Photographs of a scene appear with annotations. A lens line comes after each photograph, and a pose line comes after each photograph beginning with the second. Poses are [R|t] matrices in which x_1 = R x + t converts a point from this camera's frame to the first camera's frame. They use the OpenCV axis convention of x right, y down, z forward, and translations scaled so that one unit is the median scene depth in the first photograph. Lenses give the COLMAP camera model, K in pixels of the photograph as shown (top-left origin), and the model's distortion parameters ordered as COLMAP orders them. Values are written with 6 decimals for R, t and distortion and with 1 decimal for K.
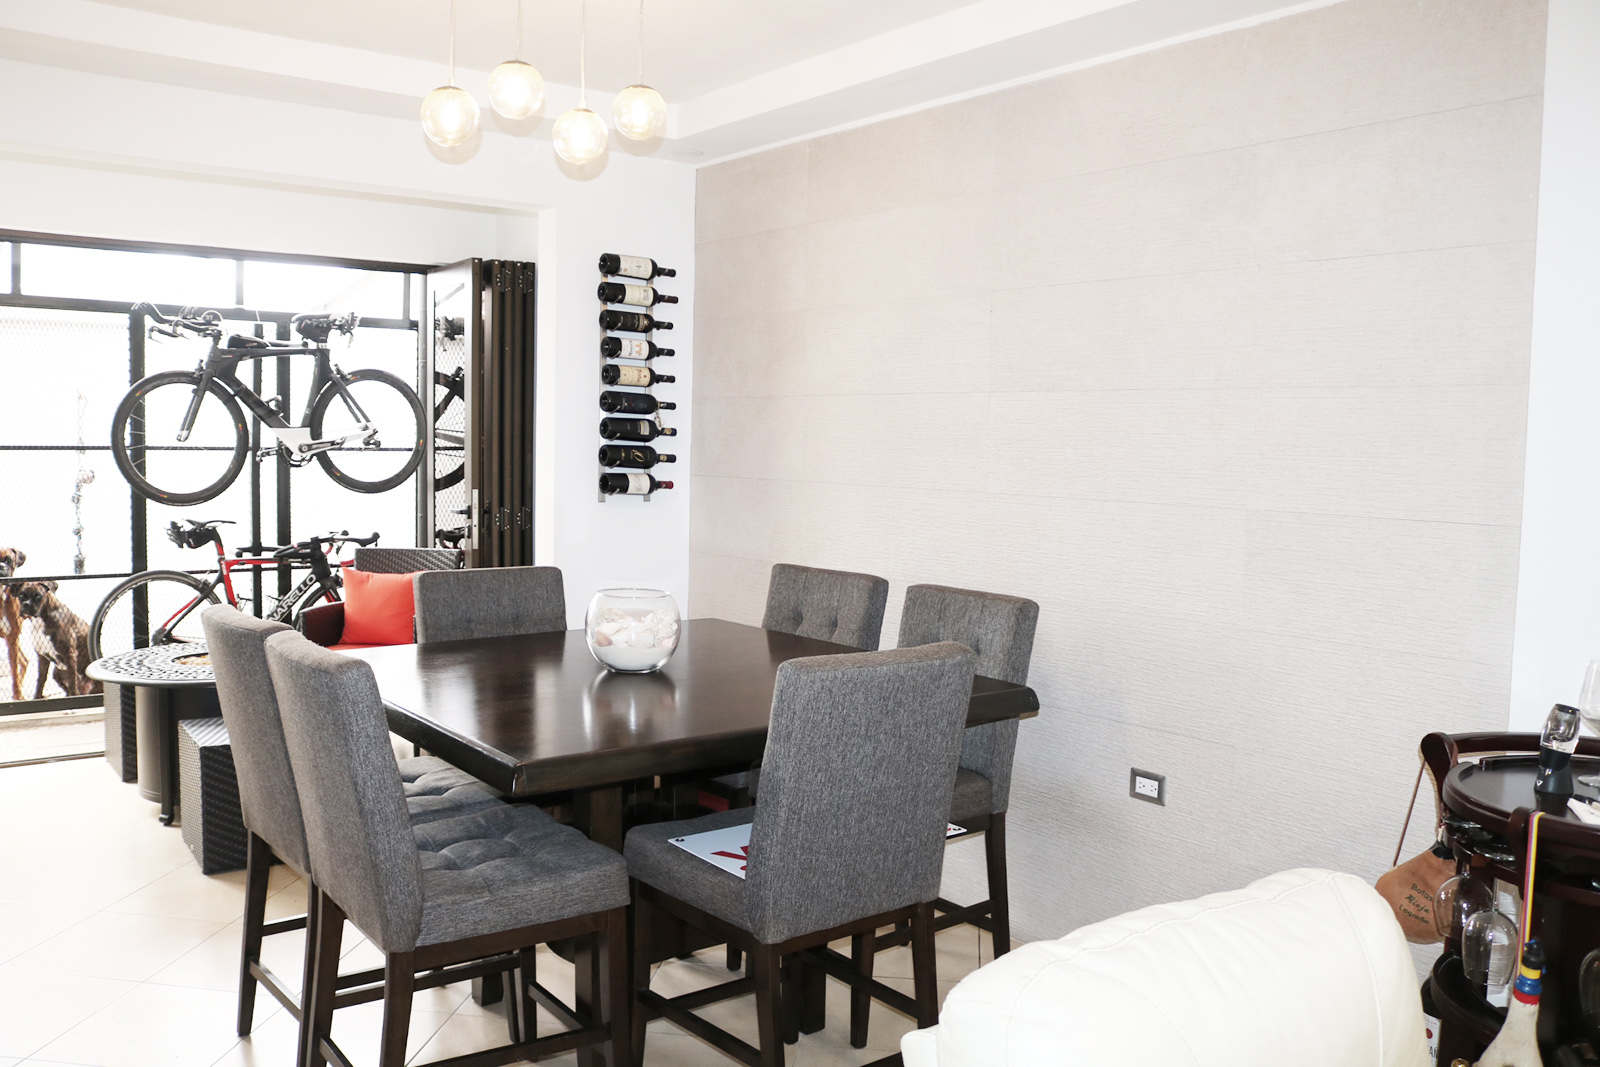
lens RADIAL K [[1323.2, 0, 795.9], [0, 1323.2, 534.0], [0, 0, 1]] dist [-0.140966, 0.114945]
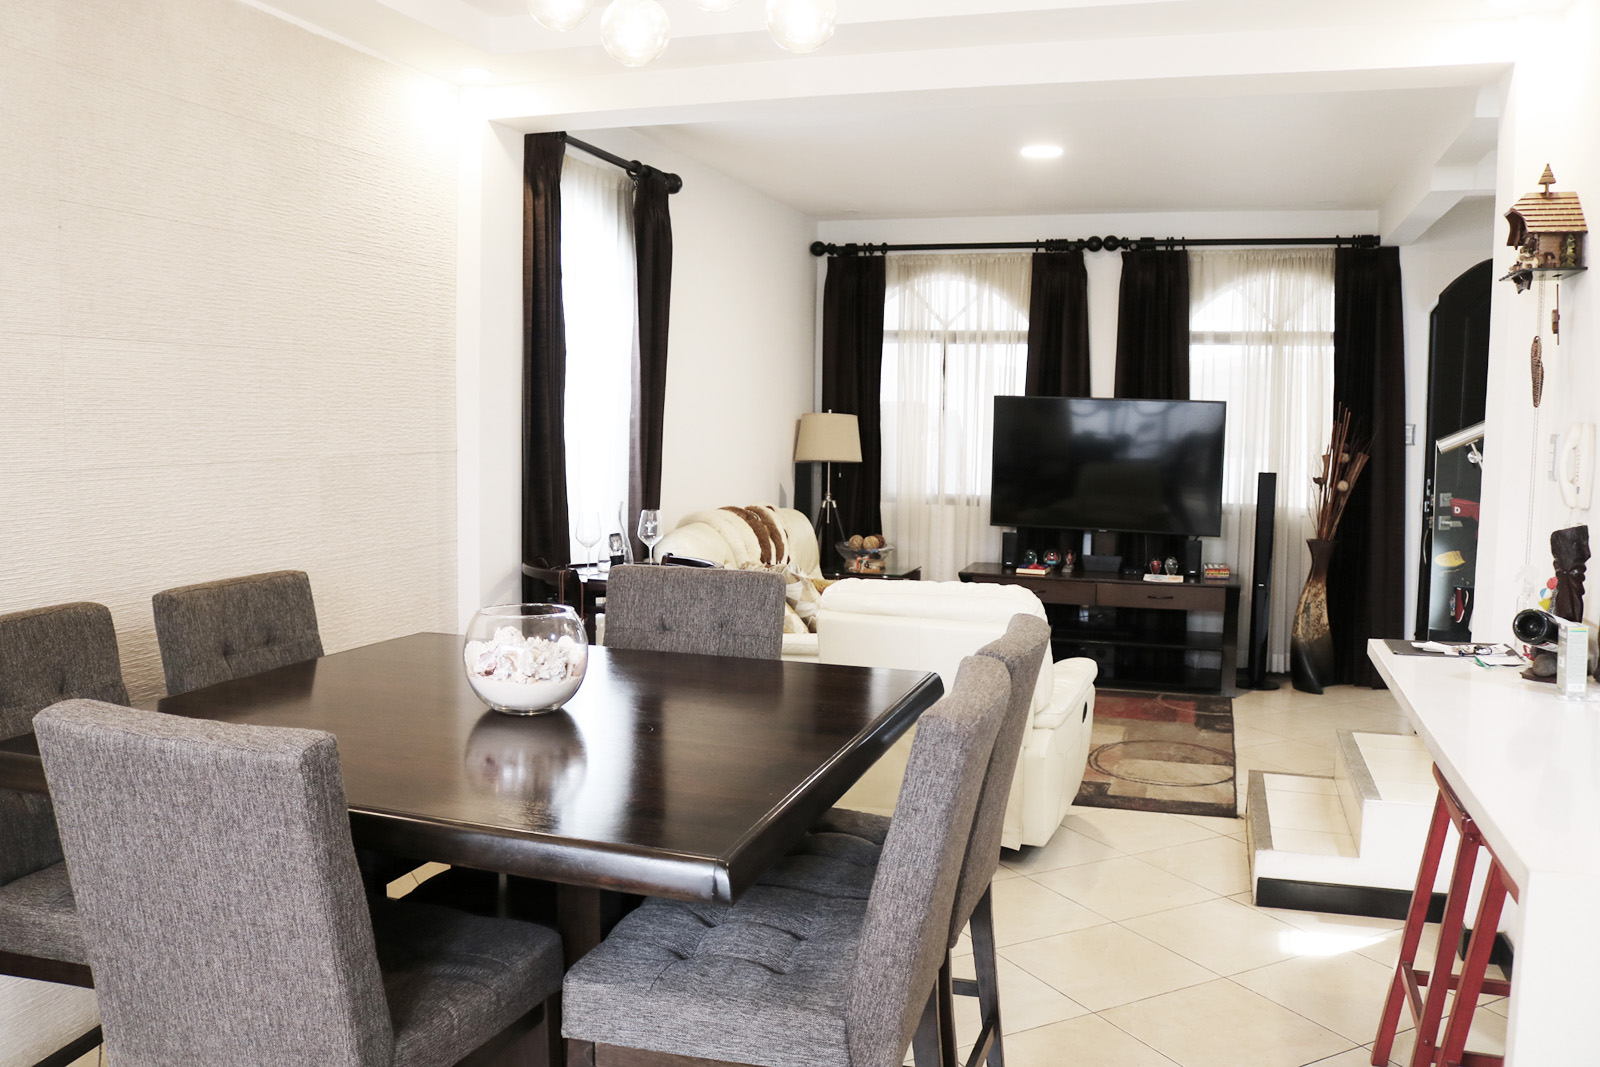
lens RADIAL K [[1323.2, 0, 795.9], [0, 1323.2, 534.0], [0, 0, 1]] dist [-0.140966, 0.114945]
pose [[-0.561401, -0.126730, 0.817783, -0.754640], [0.002776, 0.987911, 0.155000, -0.116651], [-0.827539, 0.089287, -0.554262, 1.153791]]
